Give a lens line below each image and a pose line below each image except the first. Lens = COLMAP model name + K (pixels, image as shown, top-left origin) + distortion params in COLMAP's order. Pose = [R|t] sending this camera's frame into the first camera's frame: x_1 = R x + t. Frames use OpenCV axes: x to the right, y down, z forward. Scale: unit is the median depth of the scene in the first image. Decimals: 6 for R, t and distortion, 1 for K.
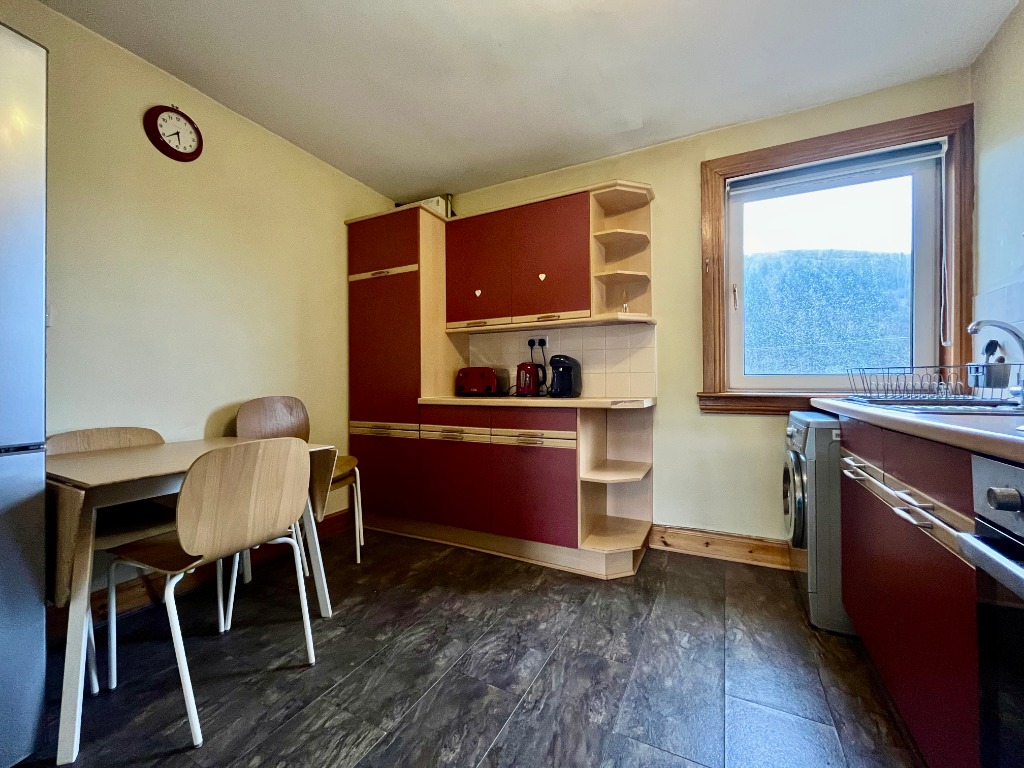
lens RADIAL K [[416.7, 0, 507.9], [0, 416.7, 385.3], [0, 0, 1]] dist [-0.006858, 0.000452]
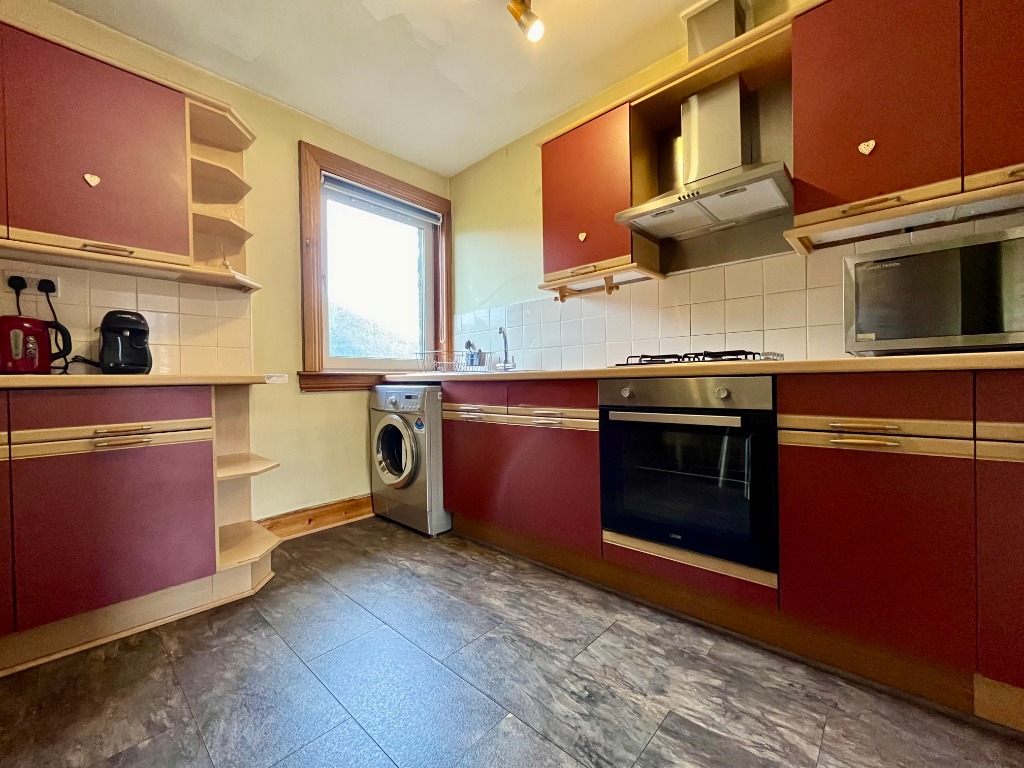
lens RADIAL K [[416.7, 0, 510.9], [0, 416.7, 383.4], [0, 0, 1]] dist [-0.006858, 0.000452]
pose [[0.260372, -0.007420, 0.965480, -0.409928], [0.016323, 0.999861, 0.003282, 0.057224], [-0.965370, 0.014905, 0.260457, 0.287570]]
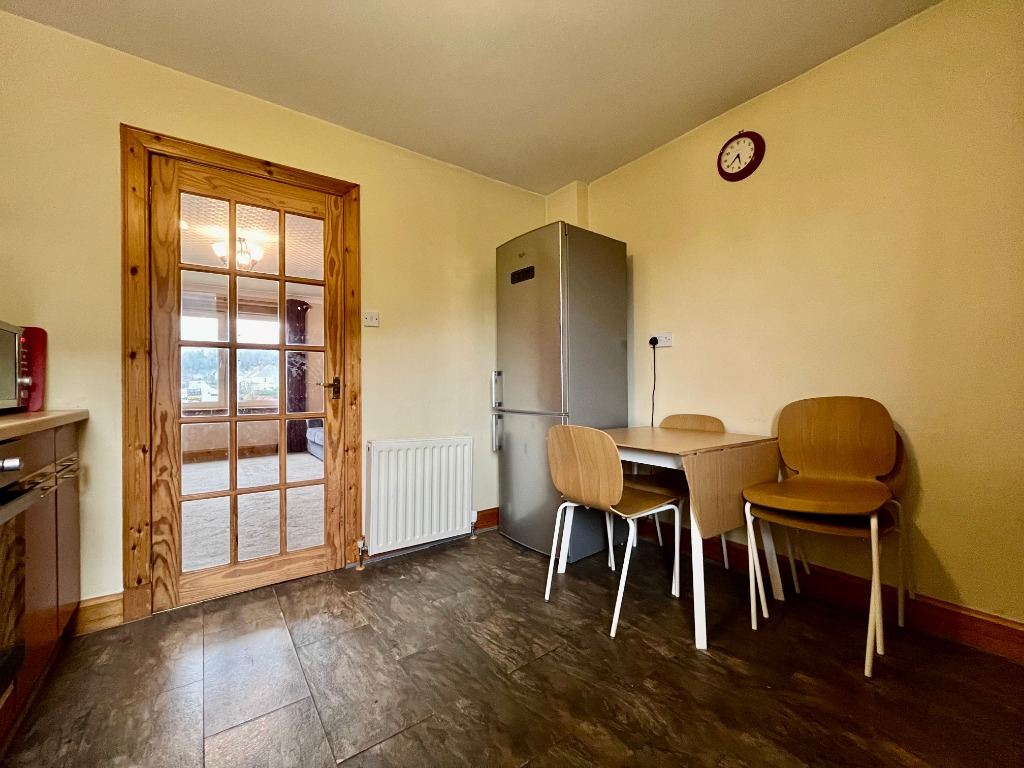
lens RADIAL K [[416.7, 0, 506.2], [0, 416.7, 385.9], [0, 0, 1]] dist [-0.006858, 0.000452]
pose [[-0.437272, 0.008530, -0.899289, 0.437662], [0.008822, 0.999948, 0.005195, -0.003198], [0.899286, -0.005662, -0.437324, 0.844093]]
